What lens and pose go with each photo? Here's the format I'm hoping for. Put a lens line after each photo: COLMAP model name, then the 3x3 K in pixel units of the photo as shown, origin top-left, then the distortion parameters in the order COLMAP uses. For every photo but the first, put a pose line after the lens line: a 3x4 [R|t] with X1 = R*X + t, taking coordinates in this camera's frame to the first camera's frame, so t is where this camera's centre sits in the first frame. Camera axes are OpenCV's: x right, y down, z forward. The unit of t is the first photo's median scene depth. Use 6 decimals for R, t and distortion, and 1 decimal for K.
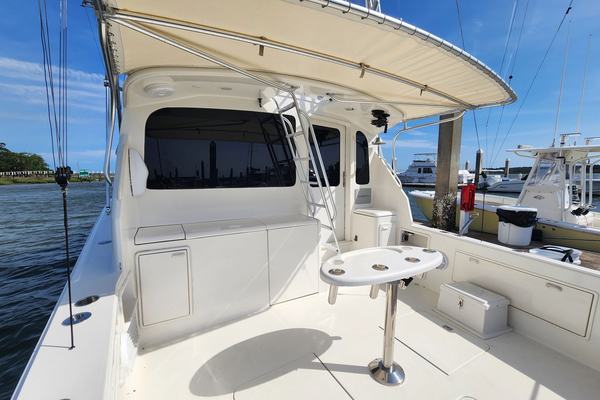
lens RADIAL K [[247.3, 0, 300.2], [0, 247.3, 209.0], [0, 0, 1]] dist [-0.002457, 0.000293]
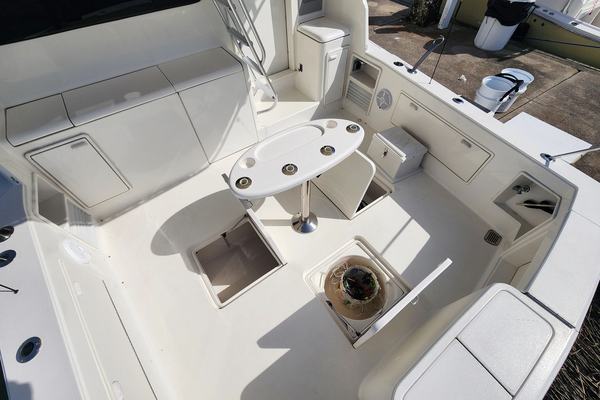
lens RADIAL K [[247.3, 0, 300.2], [0, 247.3, 209.0], [0, 0, 1]] dist [-0.002457, 0.000293]
pose [[0.992955, -0.098256, 0.066224, 0.167290], [0.019042, 0.683956, 0.729275, -0.226156], [-0.116950, -0.722876, 0.681009, 0.115808]]
